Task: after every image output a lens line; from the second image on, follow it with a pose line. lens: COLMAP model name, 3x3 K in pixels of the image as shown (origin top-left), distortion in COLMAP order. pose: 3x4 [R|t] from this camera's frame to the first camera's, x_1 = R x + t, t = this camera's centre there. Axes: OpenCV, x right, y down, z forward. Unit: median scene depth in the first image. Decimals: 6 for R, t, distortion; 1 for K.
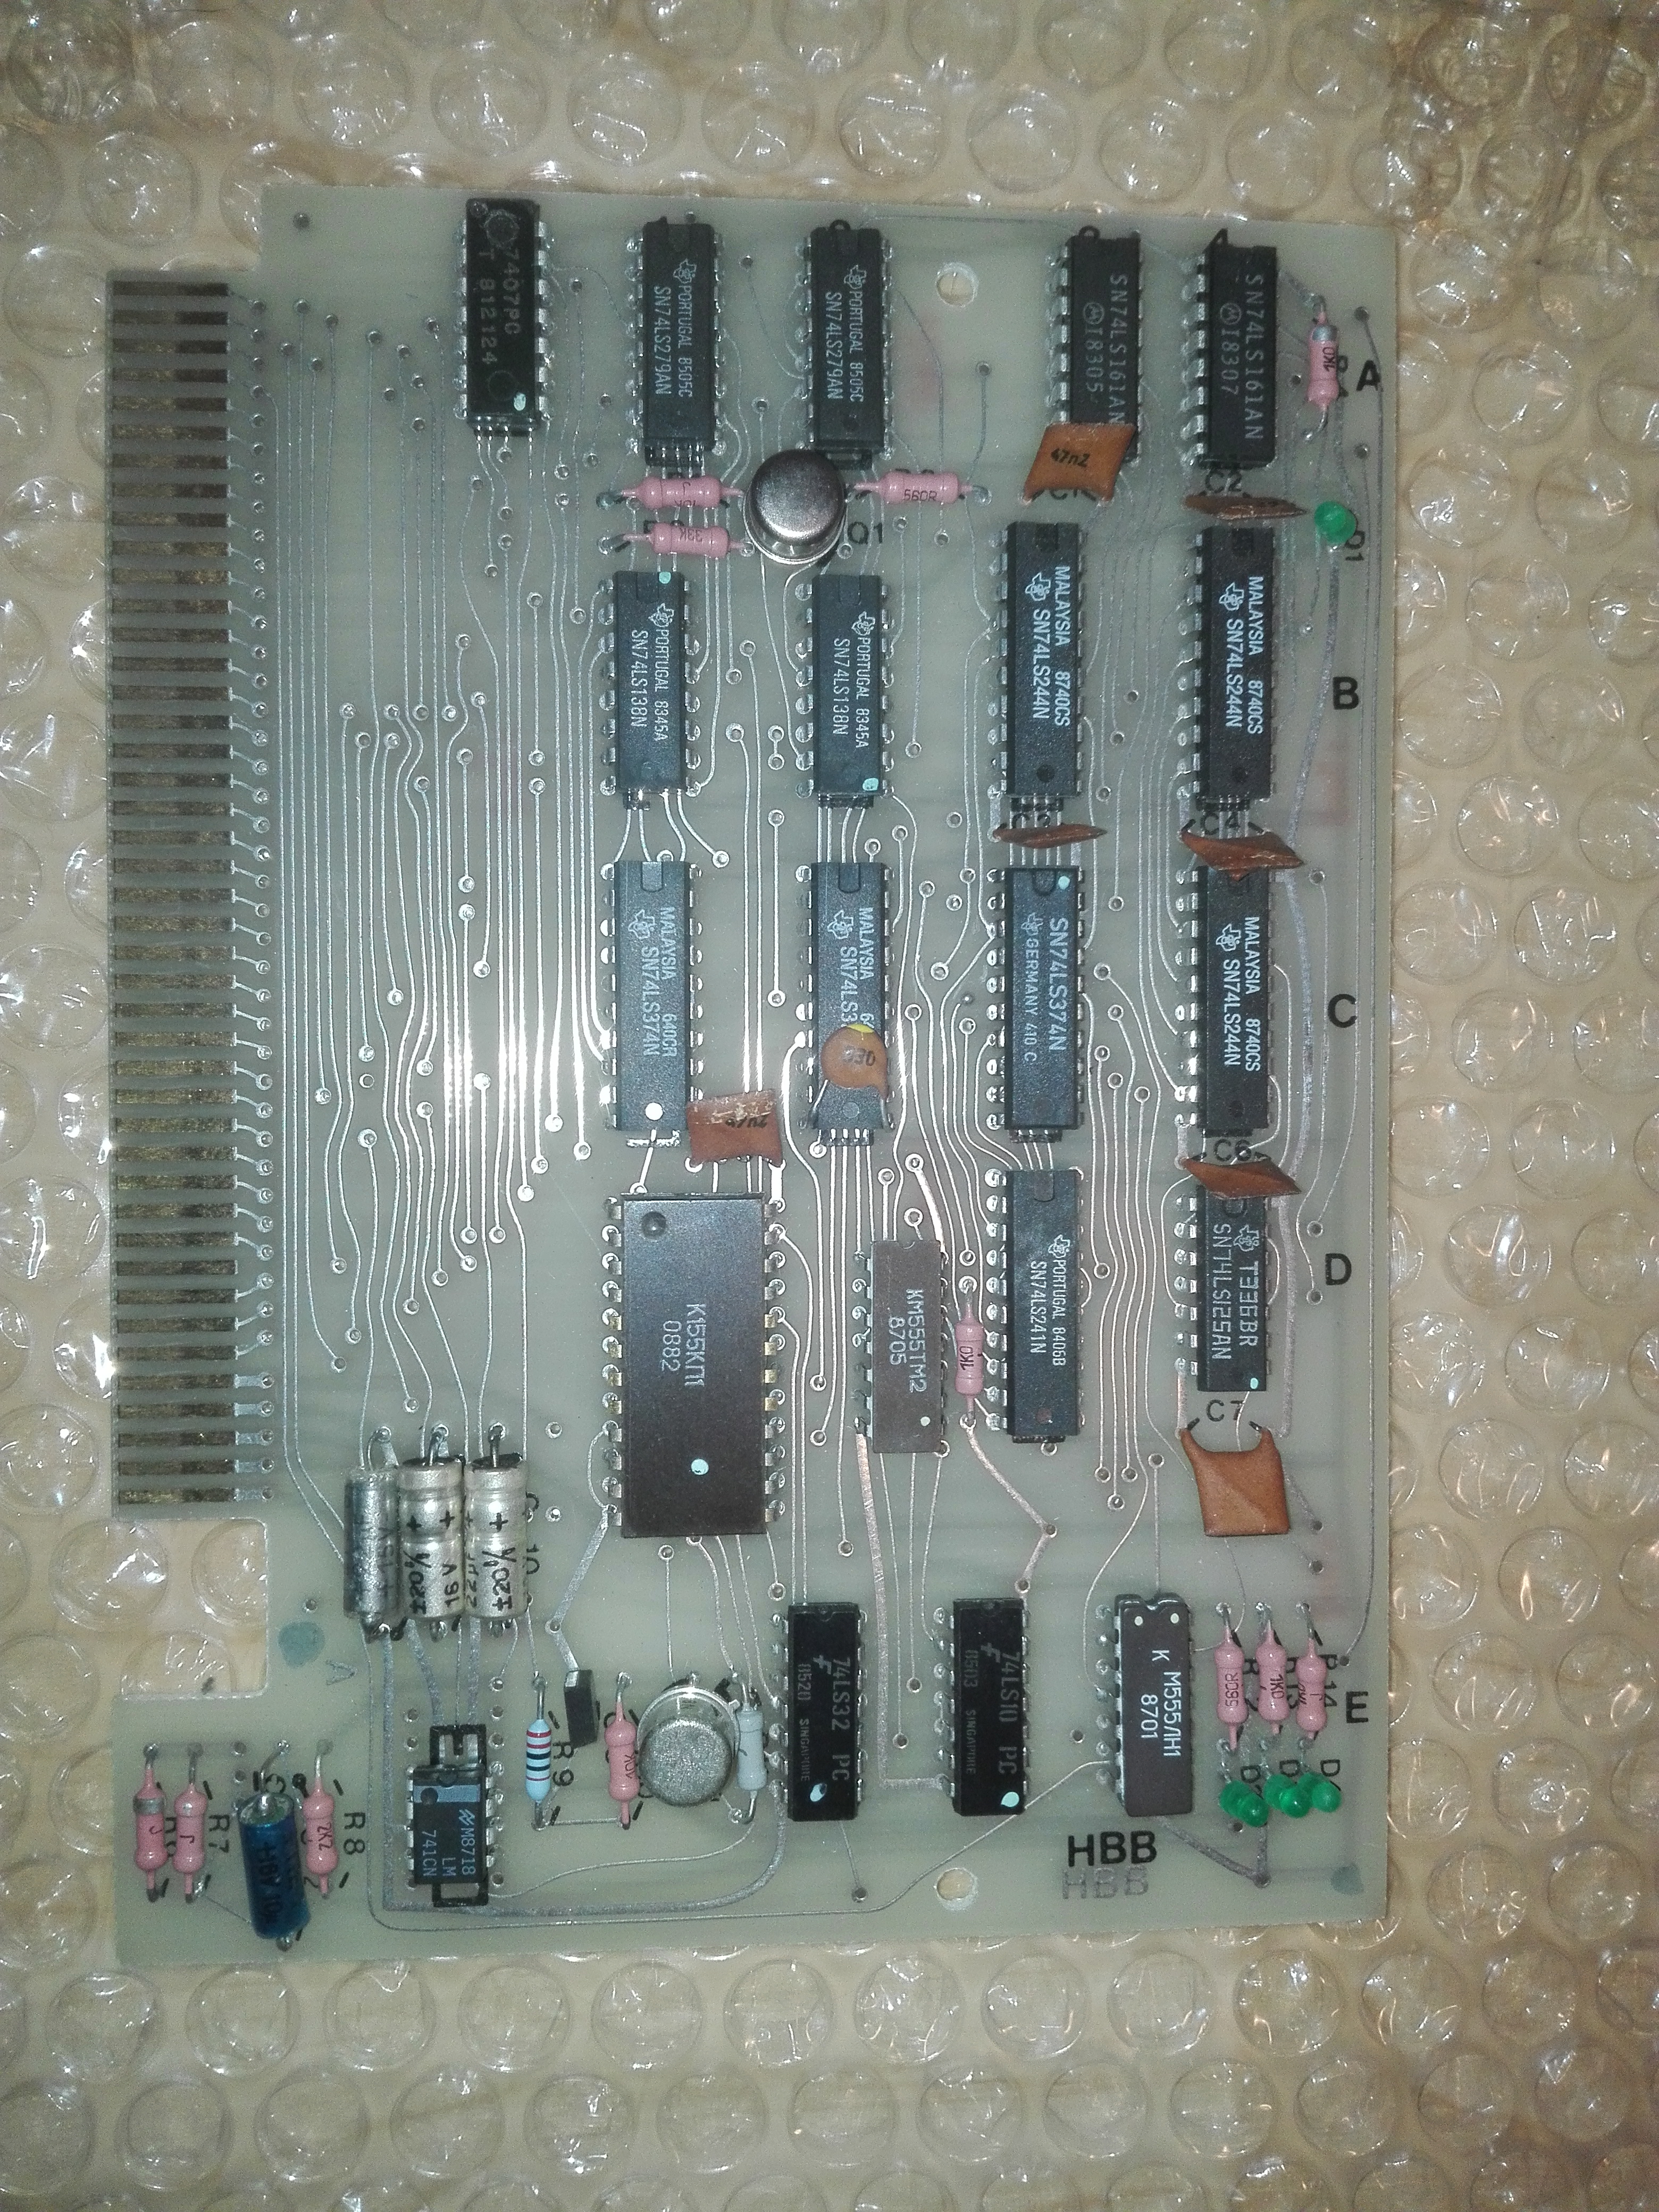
lens RADIAL K [[1955.3, 0, 830.9], [0, 1955.3, 1113.9], [0, 0, 1]] dist [0.096436, -0.265141]
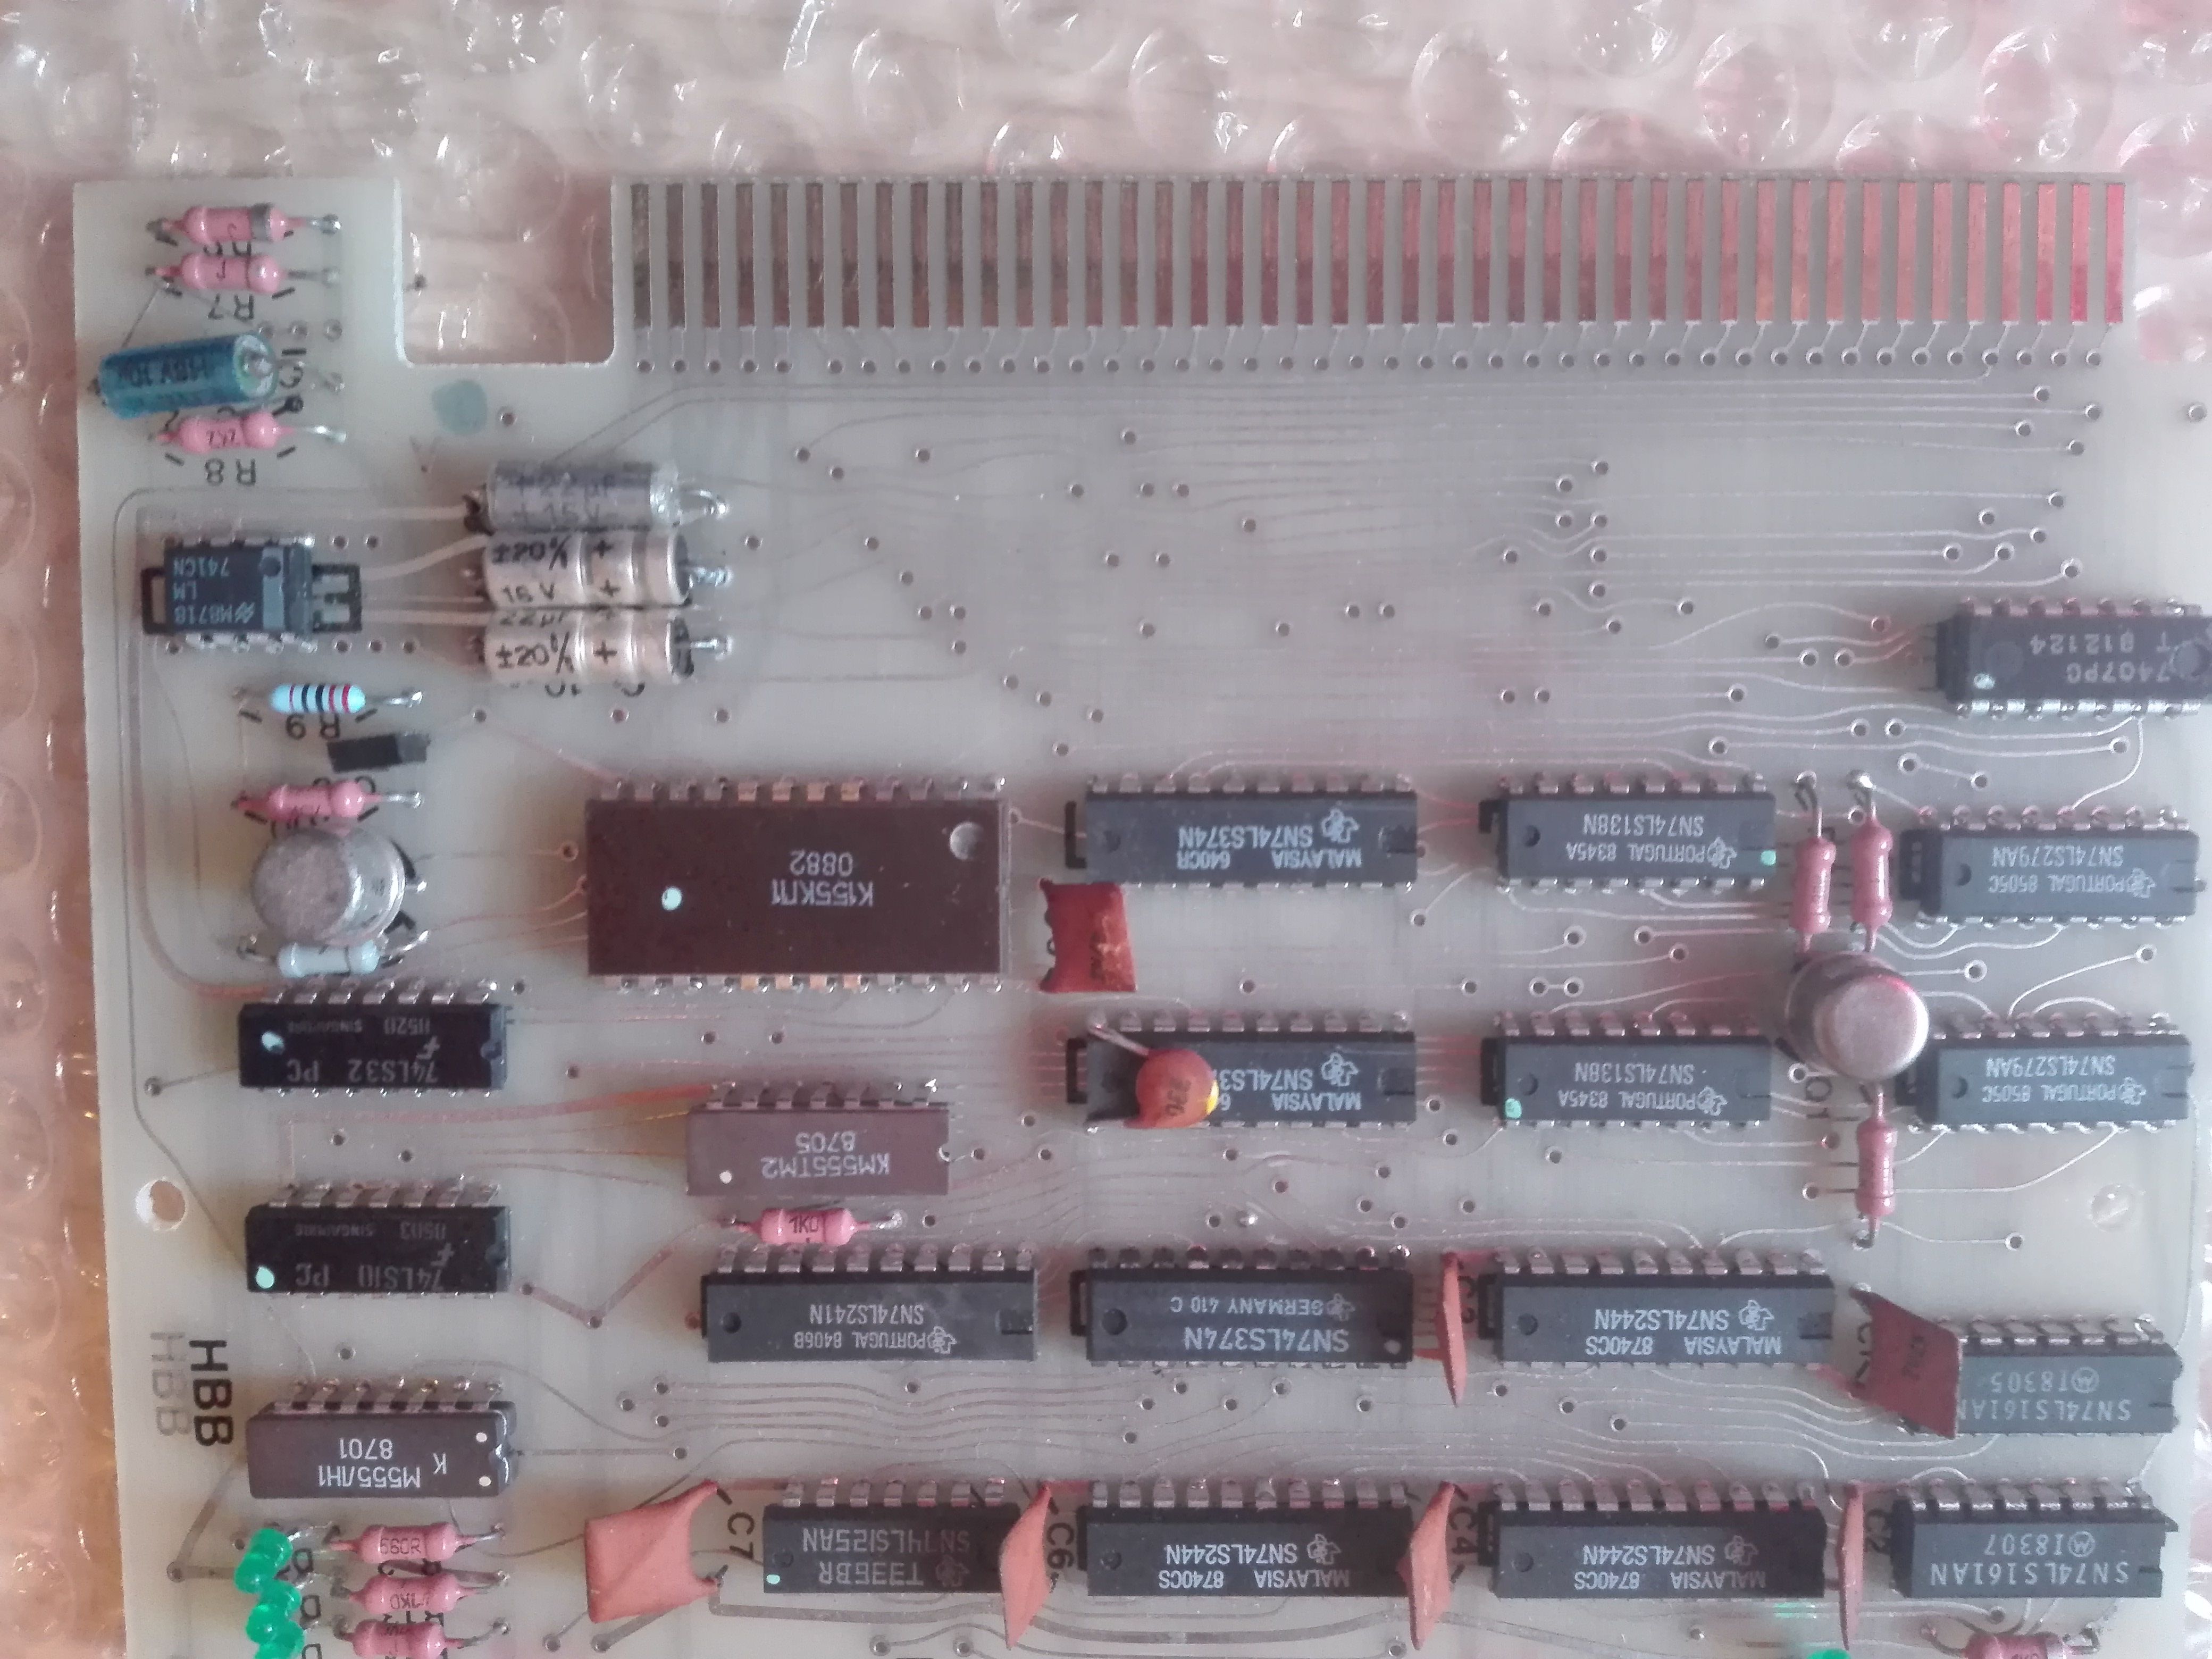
lens RADIAL K [[1955.3, 0, 1093.2], [0, 1955.3, 846.7], [0, 0, 1]] dist [0.096436, -0.265141]
pose [[-0.000575, 0.999964, -0.008512, -0.080184], [-0.999998, -0.000559, 0.001847, 0.003927], [0.001842, 0.008513, 0.999962, 0.184012]]
